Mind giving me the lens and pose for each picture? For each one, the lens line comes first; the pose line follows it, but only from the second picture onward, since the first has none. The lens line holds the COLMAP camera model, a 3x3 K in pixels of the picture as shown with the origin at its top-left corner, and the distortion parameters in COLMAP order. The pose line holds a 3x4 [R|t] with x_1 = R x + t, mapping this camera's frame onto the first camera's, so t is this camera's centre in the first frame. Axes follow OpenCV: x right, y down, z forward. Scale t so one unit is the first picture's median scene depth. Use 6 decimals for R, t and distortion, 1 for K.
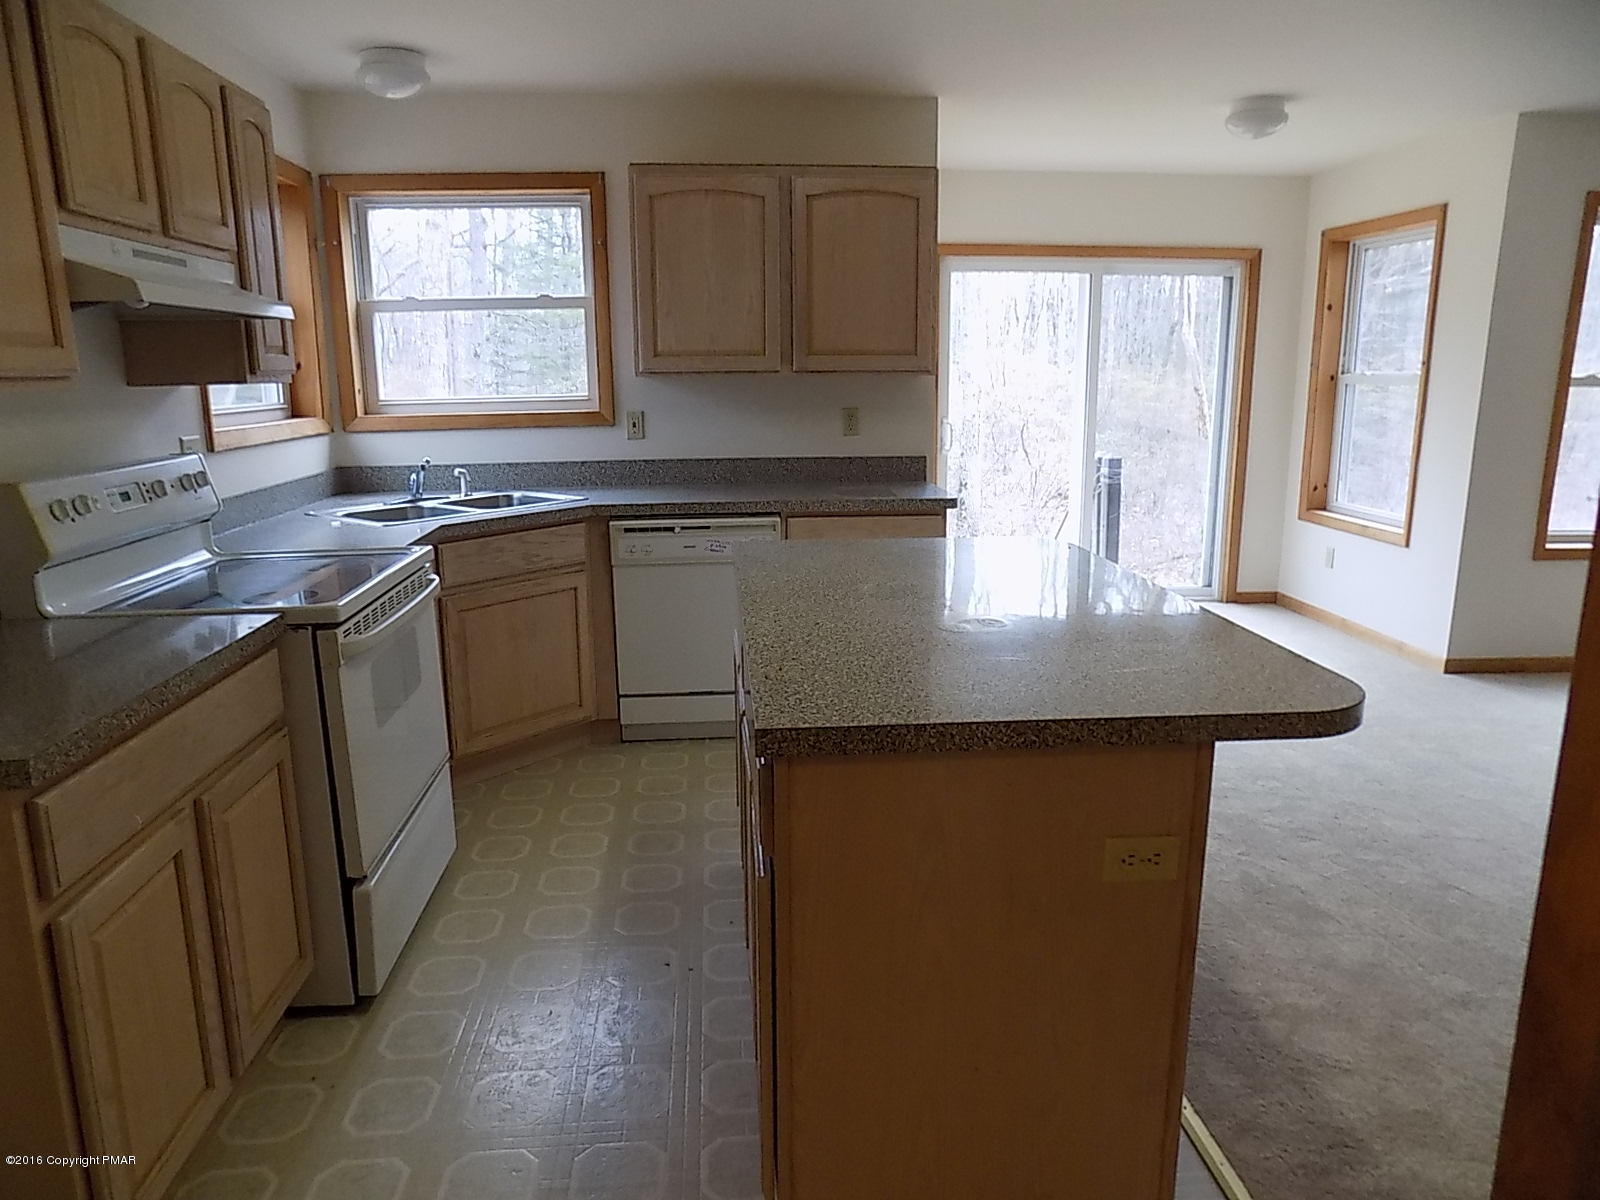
lens RADIAL K [[1074.2, 0, 800.0], [0, 1074.2, 600.0], [0, 0, 1]] dist [-0.076149, 0.065399]
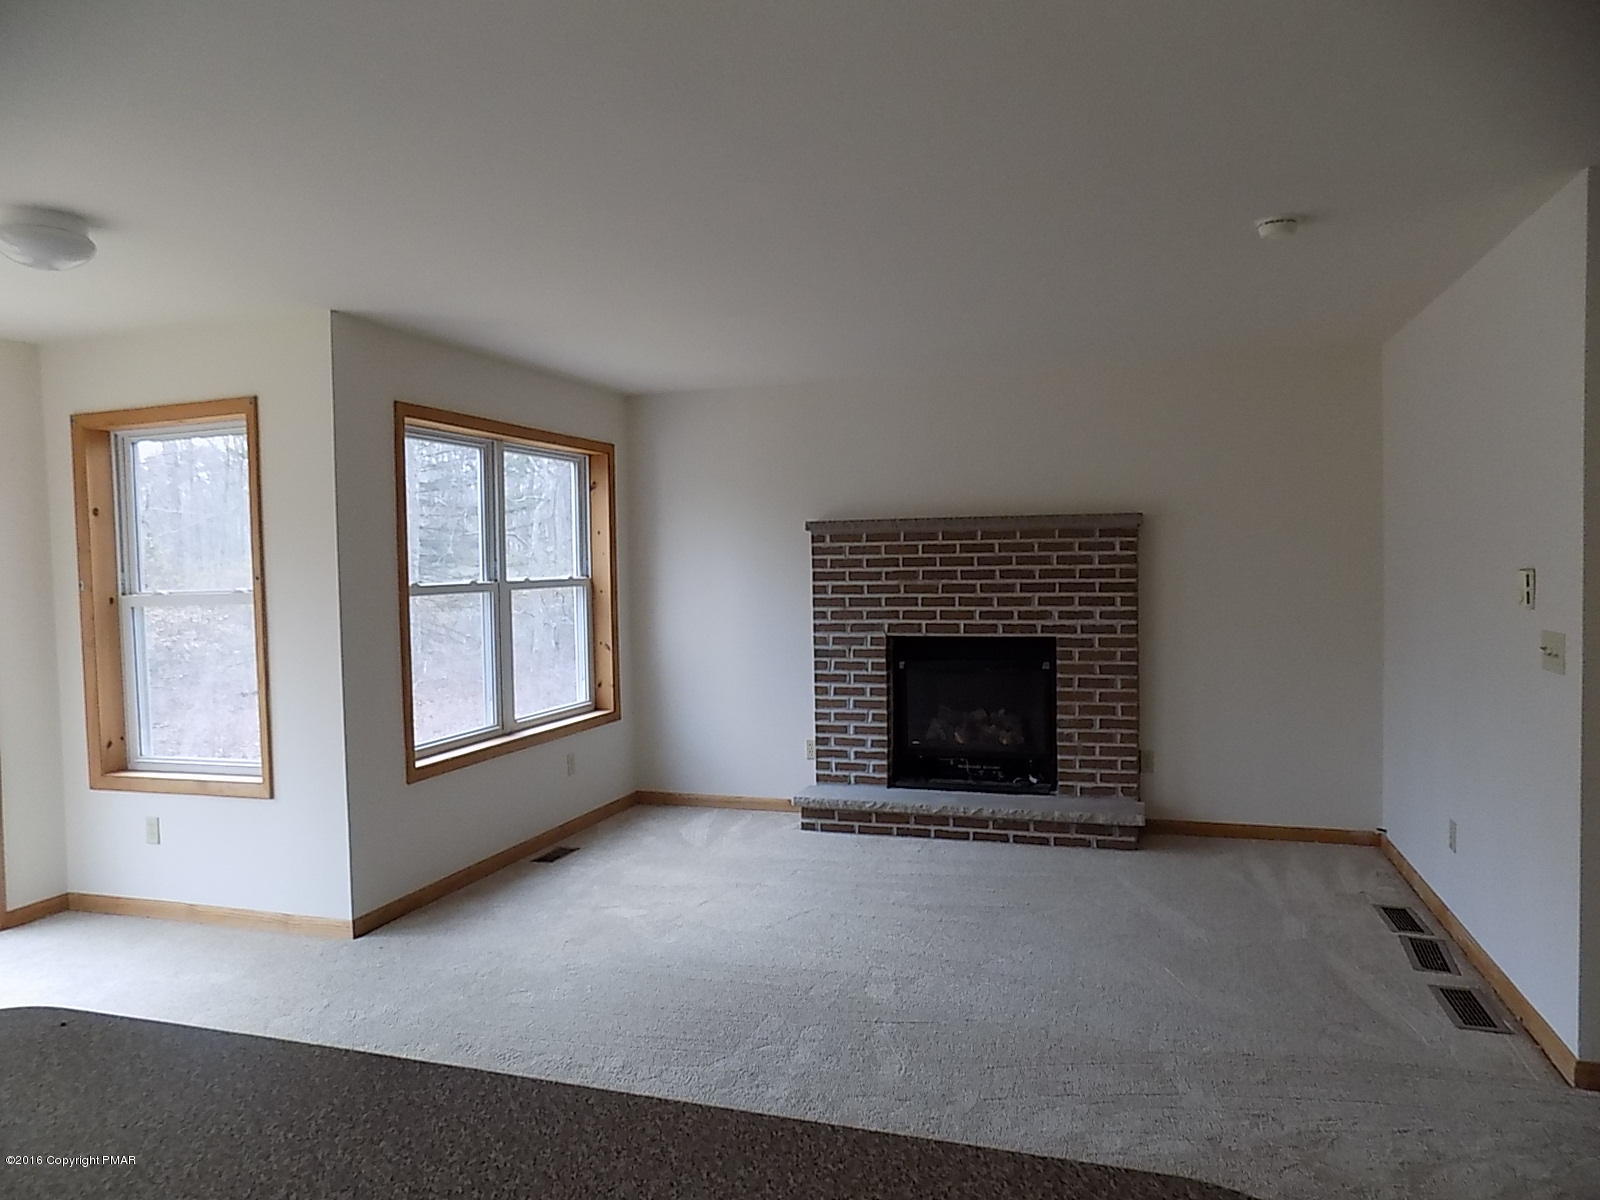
lens RADIAL K [[1074.2, 0, 800.0], [0, 1074.2, 600.0], [0, 0, 1]] dist [-0.076149, 0.065399]
pose [[0.373763, -0.044271, 0.926467, -0.024036], [0.225891, 0.973130, -0.044630, -0.070865], [-0.899597, 0.225962, 0.373720, 0.292081]]
